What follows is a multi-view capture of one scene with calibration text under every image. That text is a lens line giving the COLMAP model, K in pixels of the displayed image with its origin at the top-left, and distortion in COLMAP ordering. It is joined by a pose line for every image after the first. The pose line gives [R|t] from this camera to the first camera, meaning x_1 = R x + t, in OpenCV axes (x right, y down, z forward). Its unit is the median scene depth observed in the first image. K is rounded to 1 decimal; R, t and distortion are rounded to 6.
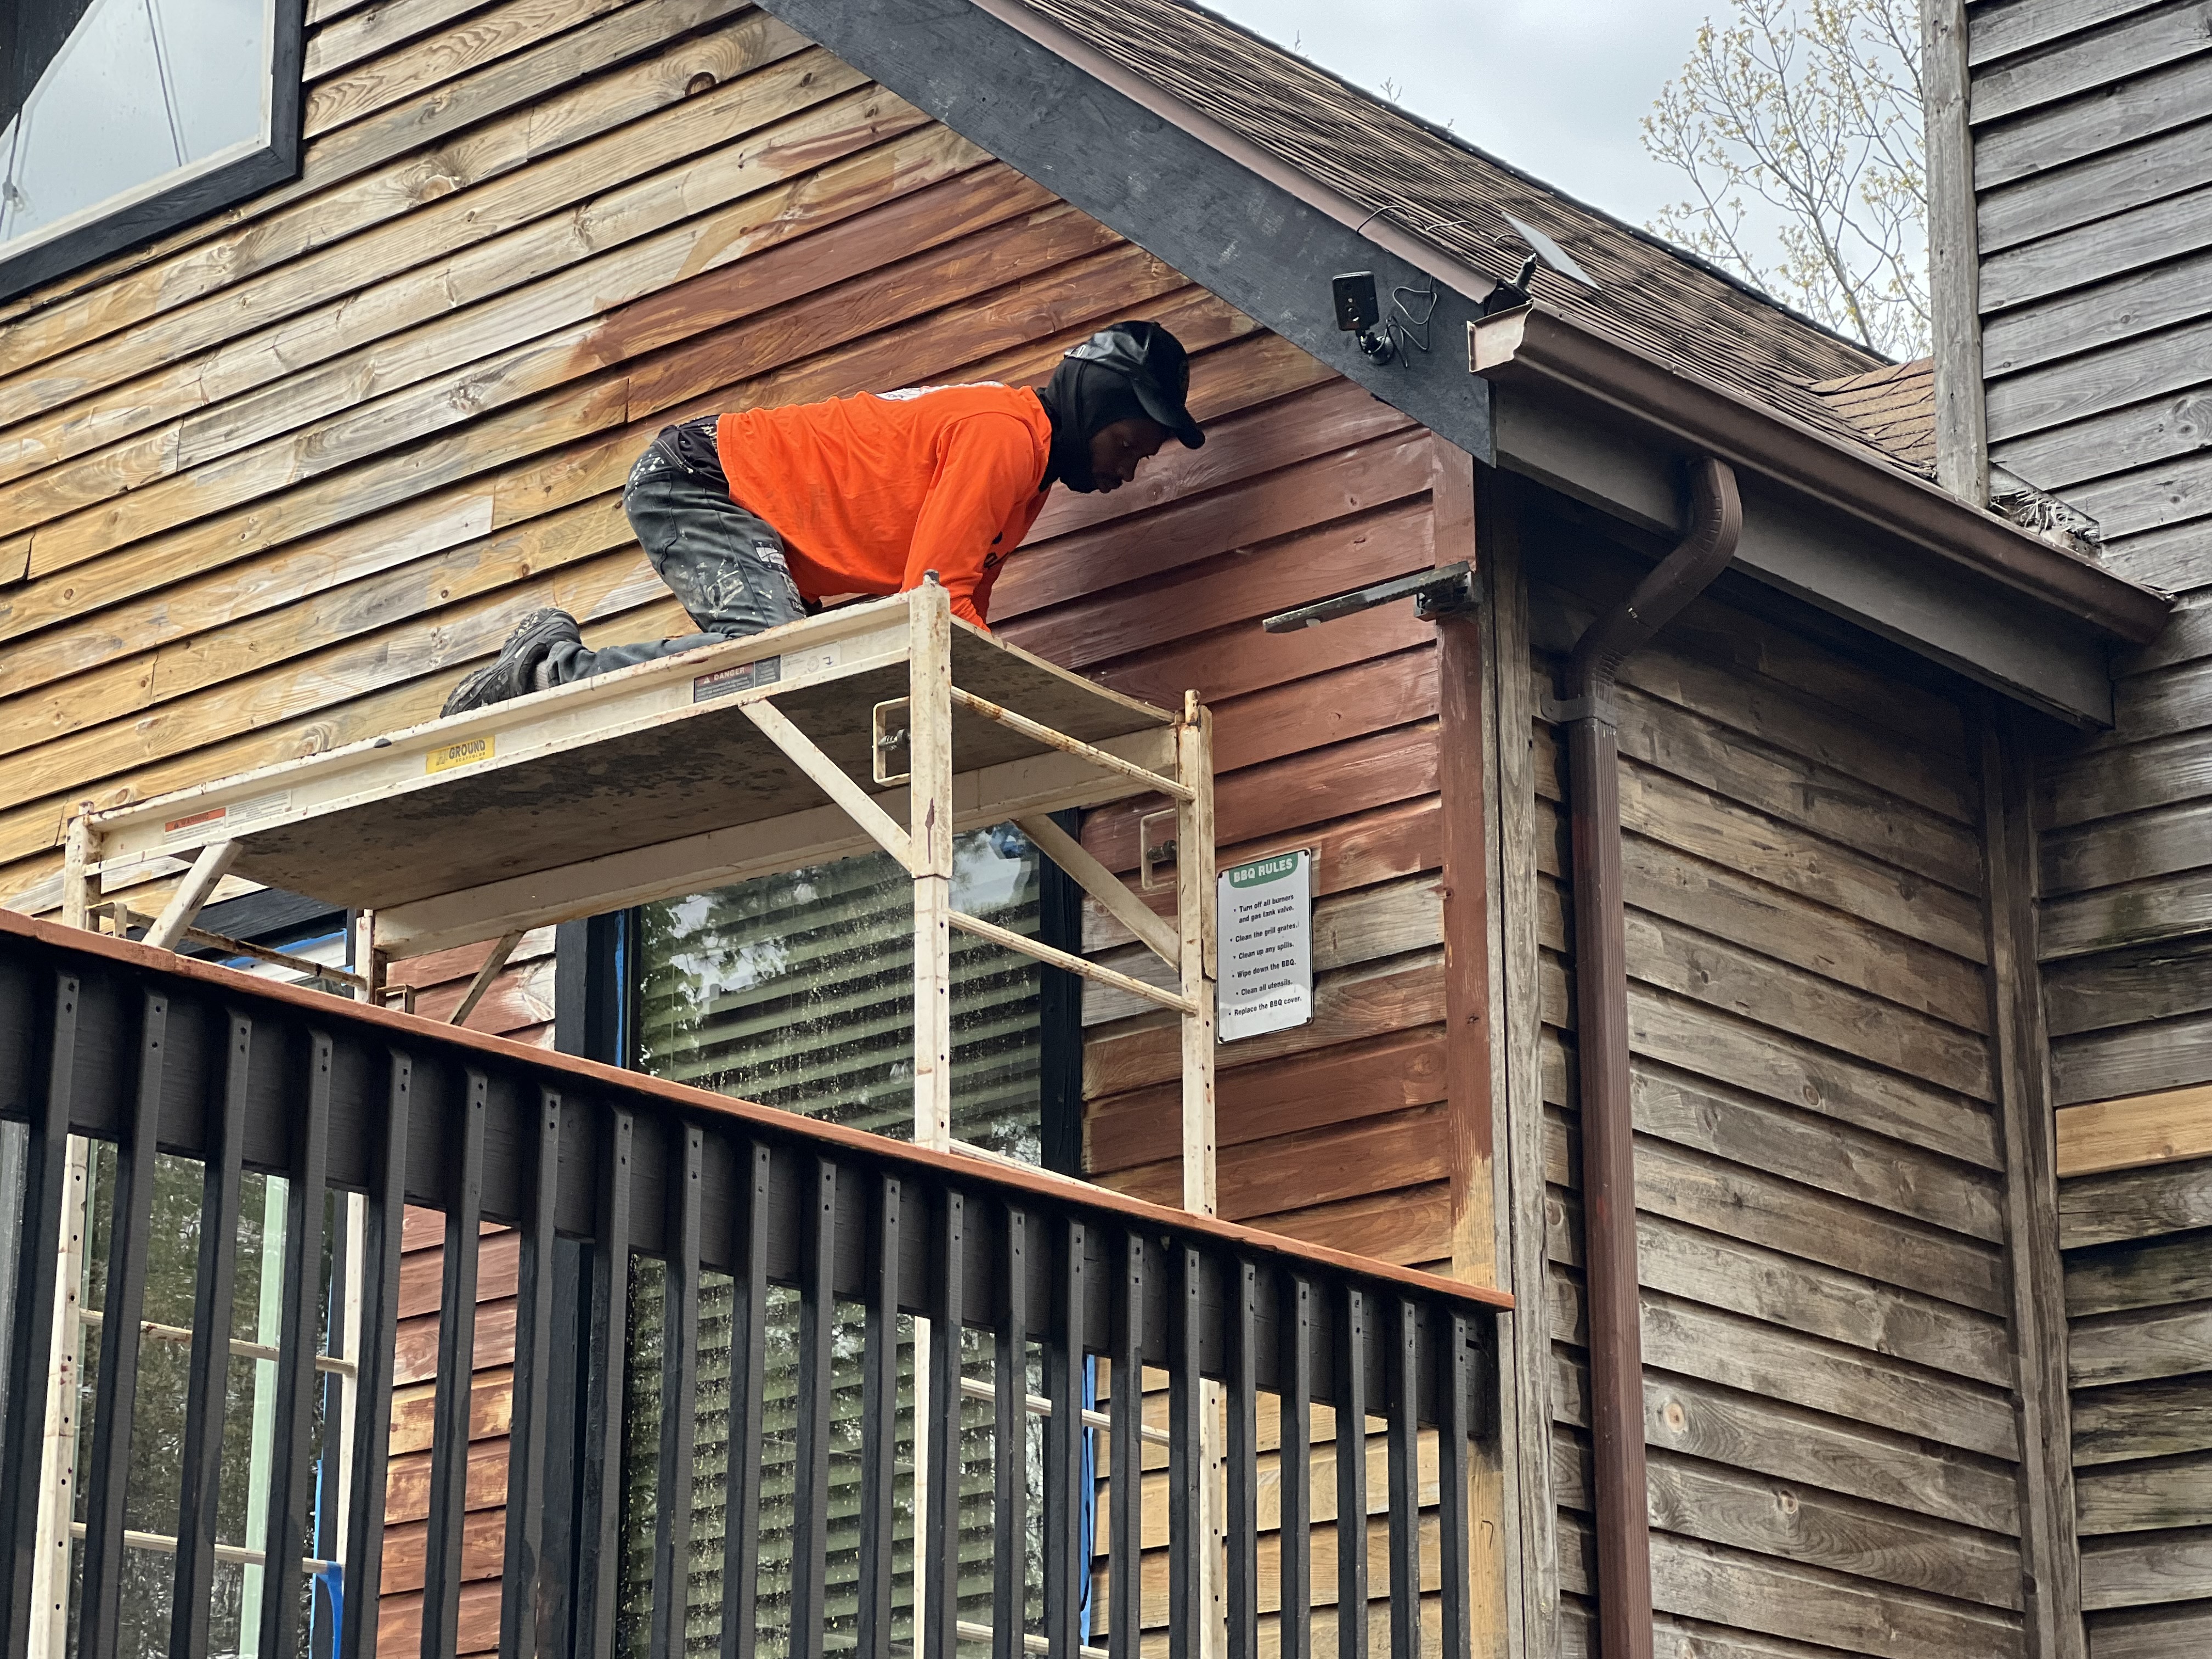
lens RADIAL K [[5071.9, 0, 1069.8], [0, 5071.9, 744.6], [0, 0, 1]] dist [0.275599, 0.000000]
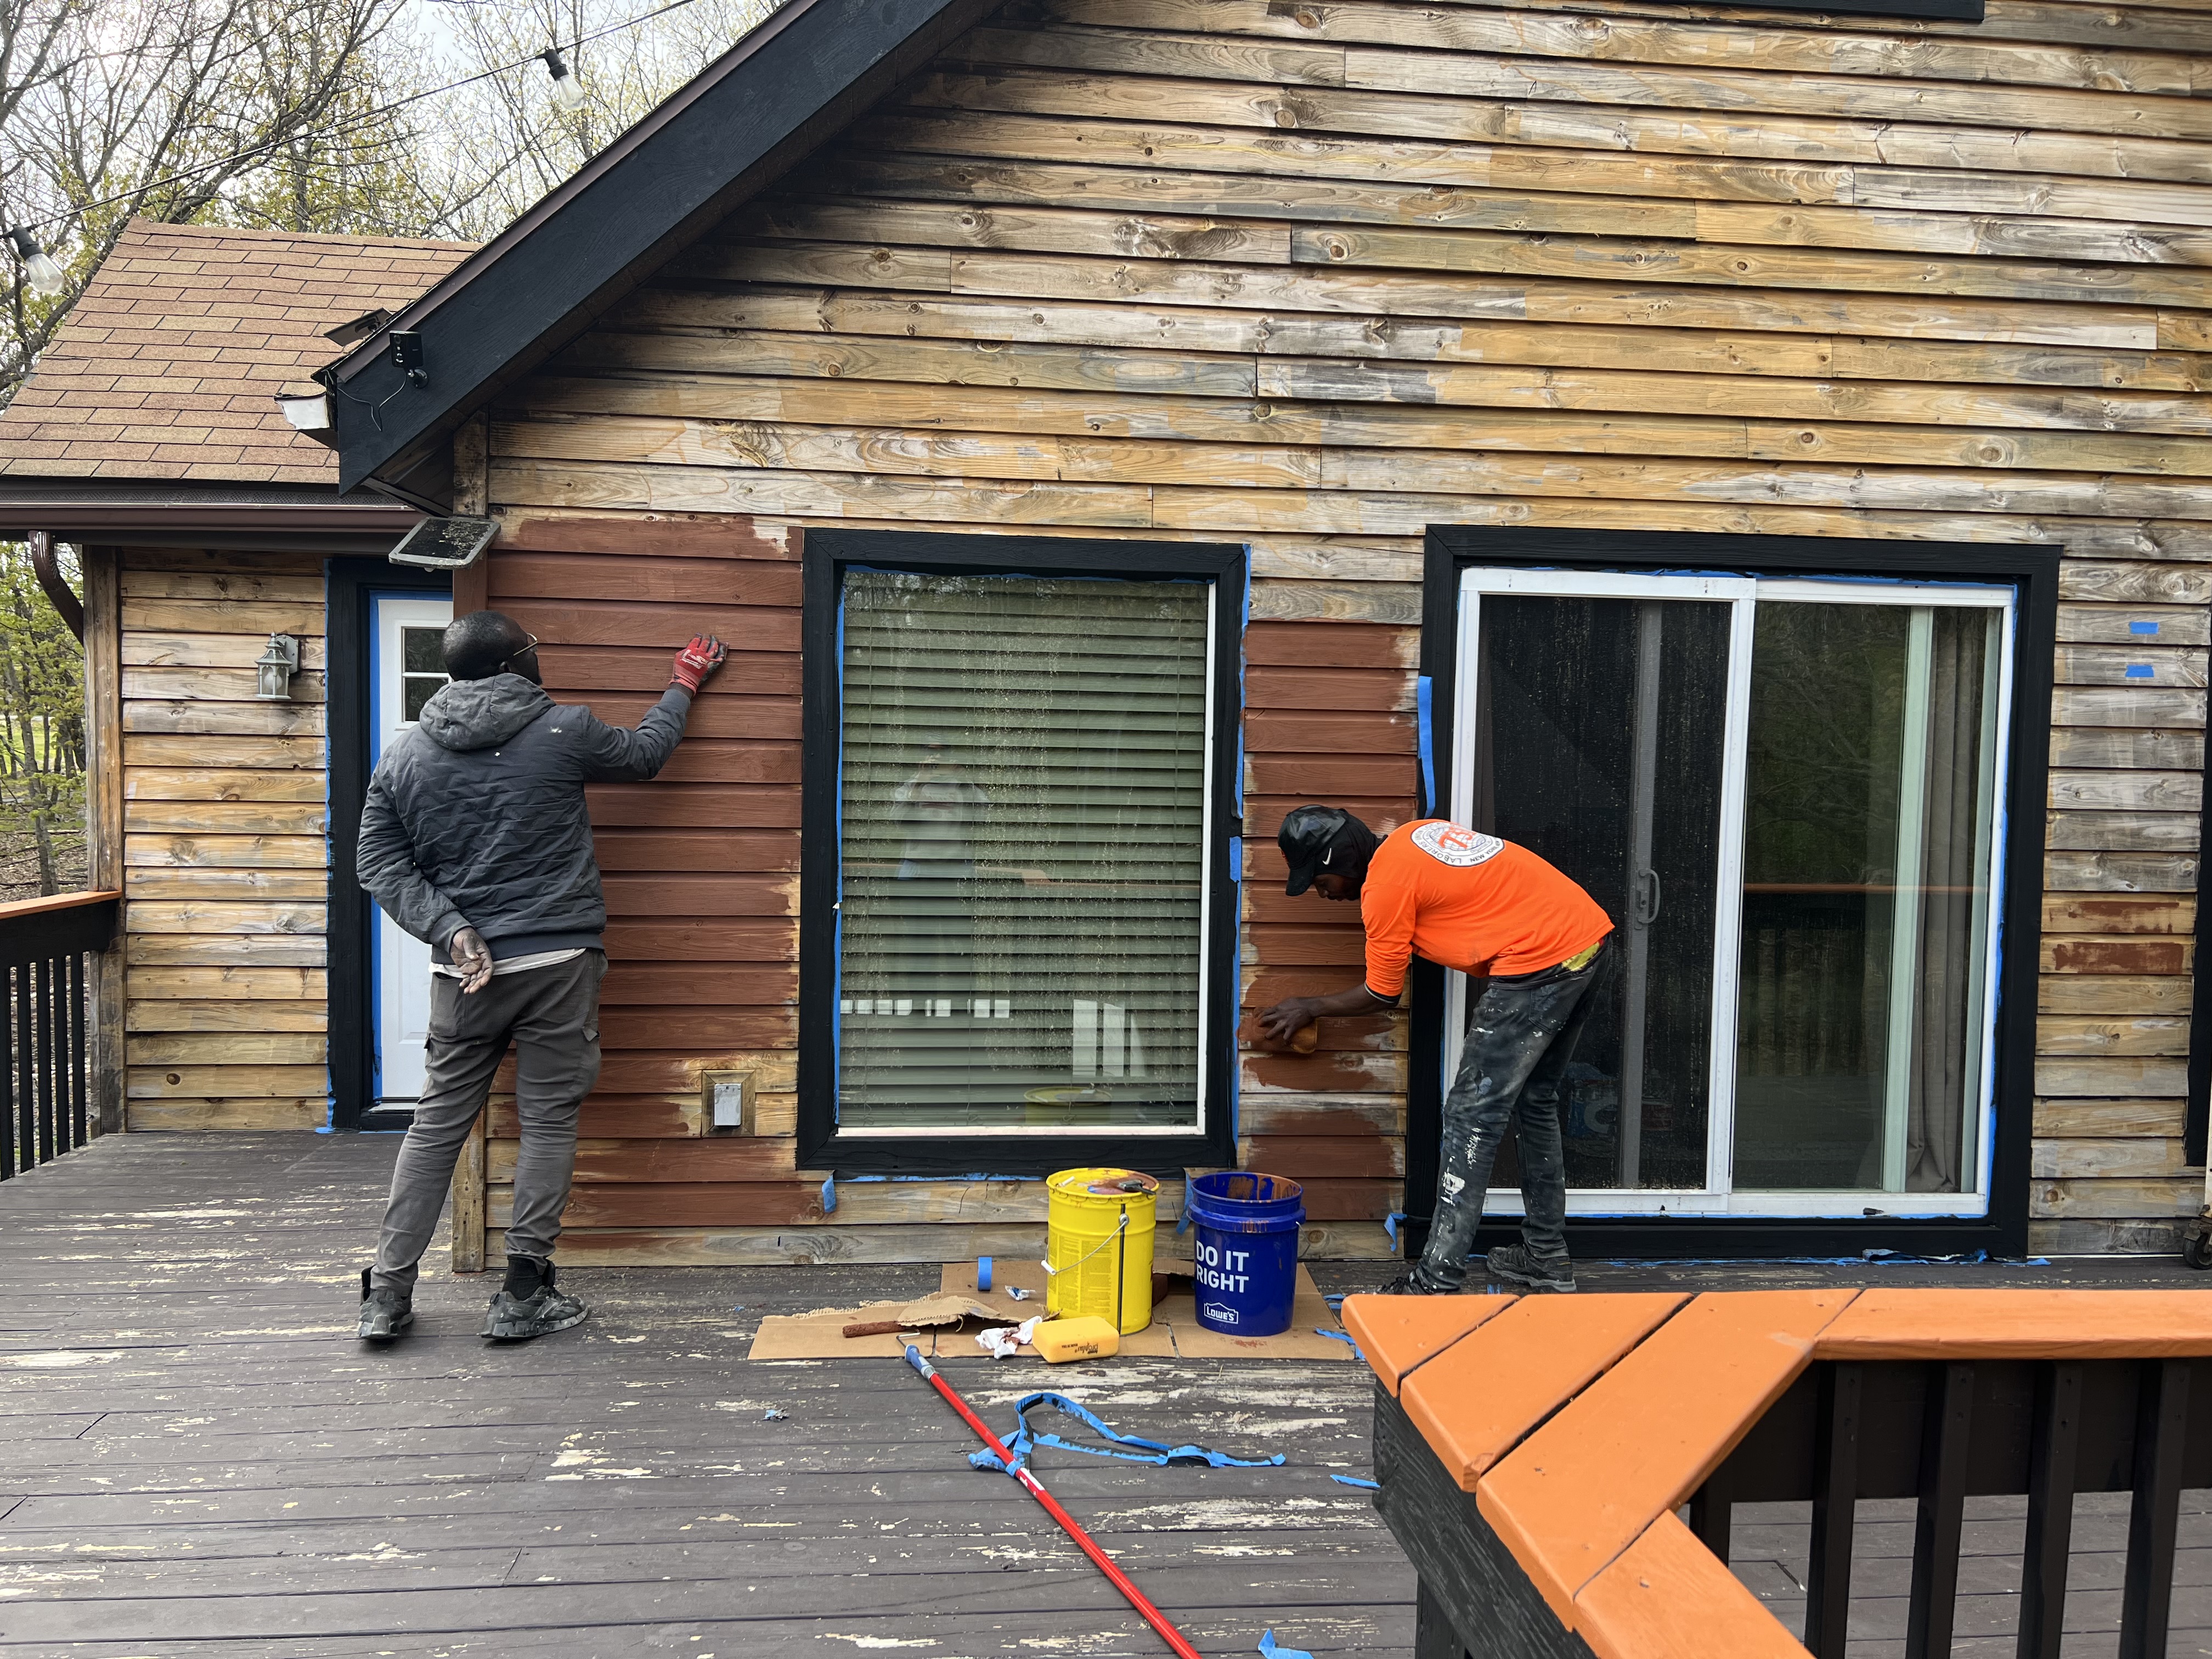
lens RADIAL K [[1665.5, 0, 1112.9], [0, 1665.5, 836.3], [0, 0, 1]] dist [0.051883, -0.049206]
pose [[0.674976, -0.013524, 0.737715, -0.680744], [-0.252592, 0.935183, 0.248254, 0.047854], [-0.693256, -0.353906, 0.627811, 0.806775]]
